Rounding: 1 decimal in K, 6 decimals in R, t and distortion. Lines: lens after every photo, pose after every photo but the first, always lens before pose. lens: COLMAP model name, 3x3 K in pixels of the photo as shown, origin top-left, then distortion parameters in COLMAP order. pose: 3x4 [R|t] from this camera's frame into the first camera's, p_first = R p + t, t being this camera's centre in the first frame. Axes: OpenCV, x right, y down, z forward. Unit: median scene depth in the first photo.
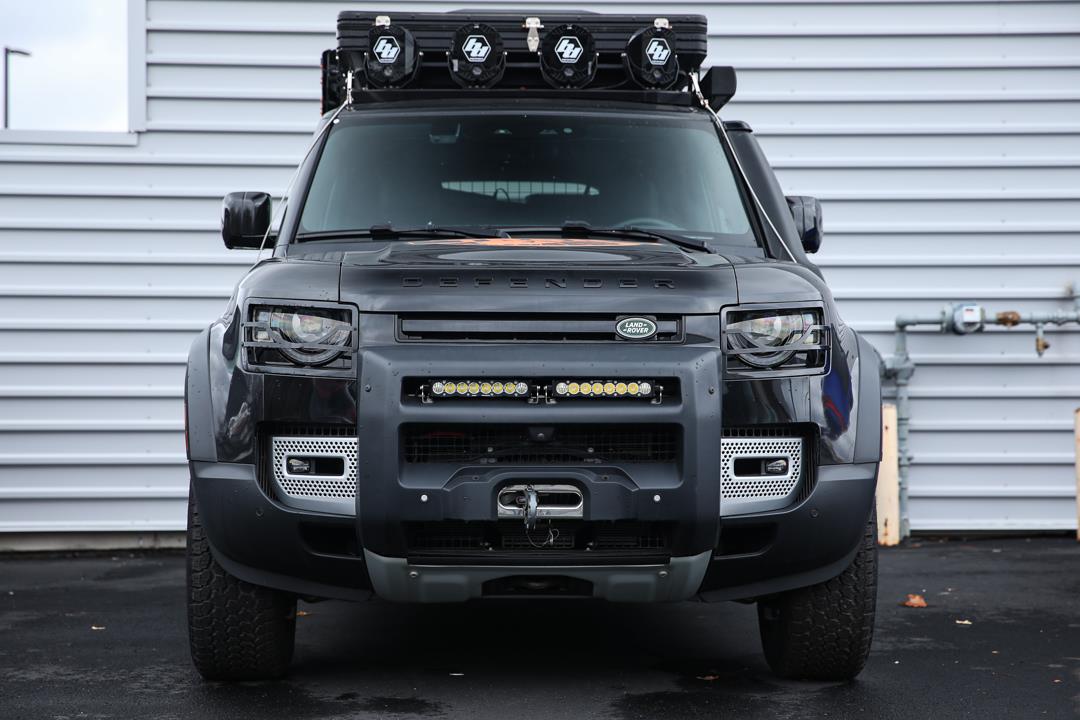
lens RADIAL K [[2180.6, 0, 540.0], [0, 2180.6, 360.0], [0, 0, 1]] dist [0.280746, -0.044351]
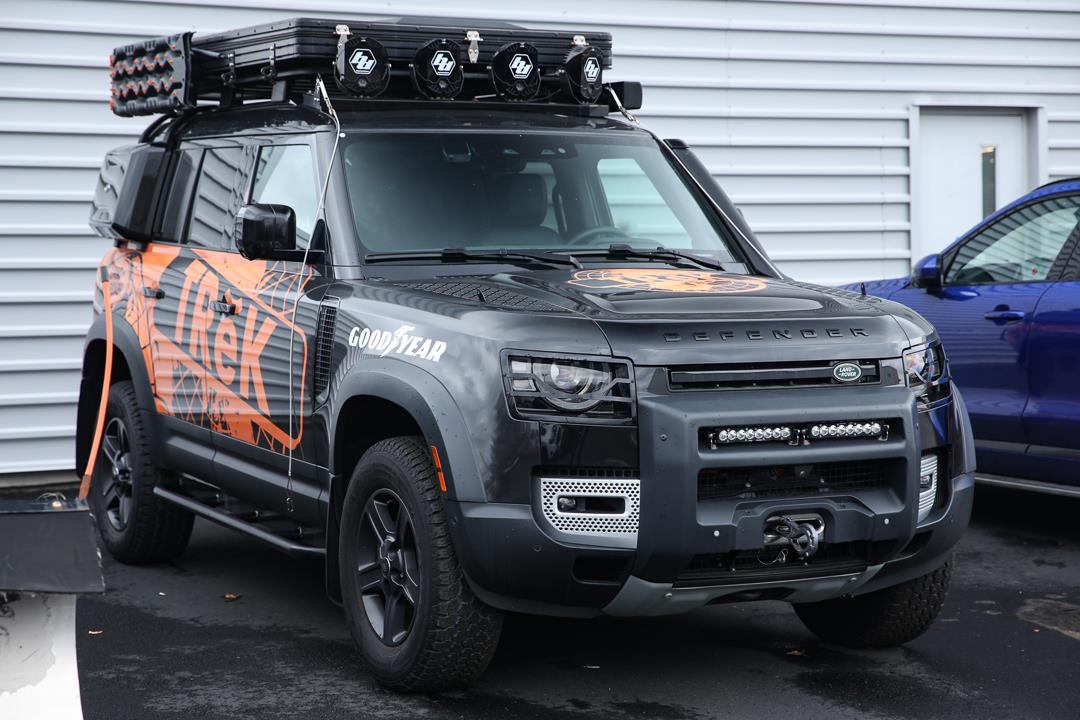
lens RADIAL K [[2180.6, 0, 540.0], [0, 2180.6, 360.0], [0, 0, 1]] dist [0.280746, -0.044351]
pose [[0.903621, -0.029145, 0.427341, -0.598197], [-0.004842, 0.996924, 0.078228, -0.111066], [-0.428306, -0.072758, 0.900700, 0.023781]]
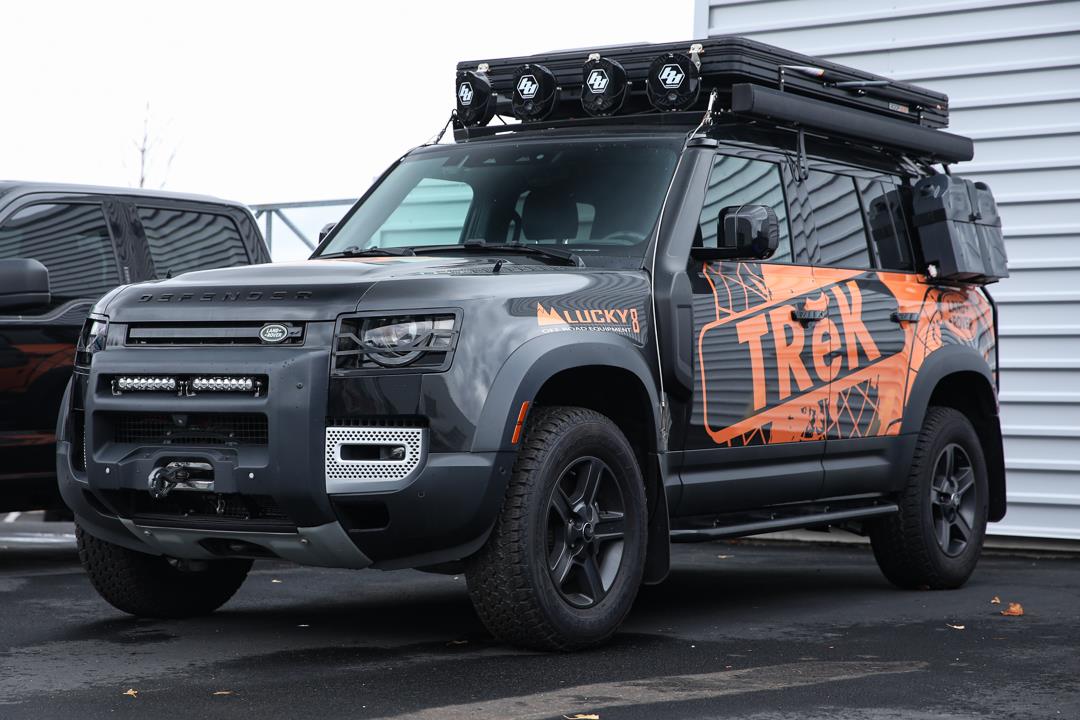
lens RADIAL K [[2180.6, 0, 540.0], [0, 2180.6, 360.0], [0, 0, 1]] dist [0.280746, -0.044351]
pose [[0.814869, -0.001386, -0.579644, 0.853075], [-0.000197, 0.999996, -0.002668, 0.003069], [0.579645, 0.002288, 0.814866, 0.110716]]
